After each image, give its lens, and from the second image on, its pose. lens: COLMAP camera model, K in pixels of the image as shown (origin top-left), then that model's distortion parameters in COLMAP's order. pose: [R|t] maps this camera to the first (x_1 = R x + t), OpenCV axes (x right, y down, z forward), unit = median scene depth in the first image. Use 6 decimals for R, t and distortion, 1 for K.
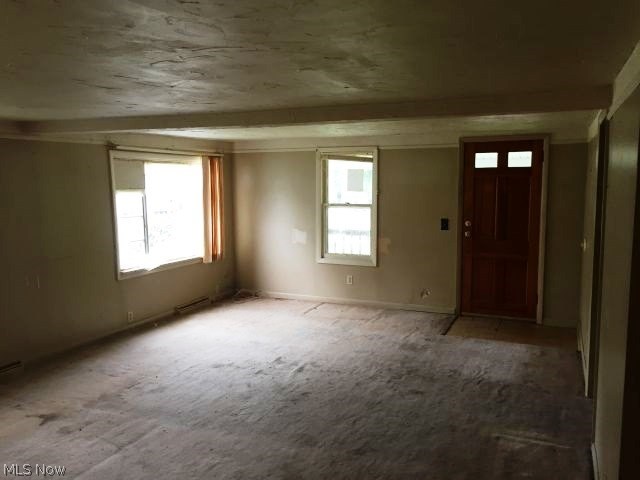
lens RADIAL K [[544.7, 0, 320.0], [0, 544.7, 240.0], [0, 0, 1]] dist [0.096089, -0.134139]
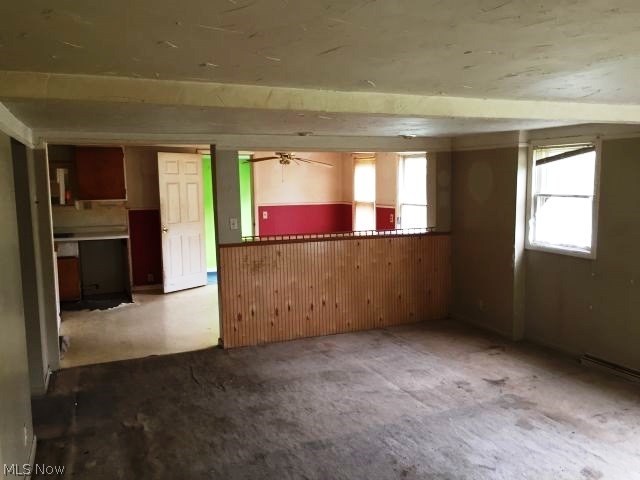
lens RADIAL K [[544.7, 0, 320.0], [0, 544.7, 240.0], [0, 0, 1]] dist [0.096089, -0.134139]
pose [[-0.687498, 0.091703, -0.720373, 0.587543], [-0.063307, 0.980649, 0.185254, -0.172482], [0.723422, 0.172966, -0.668389, 1.433807]]
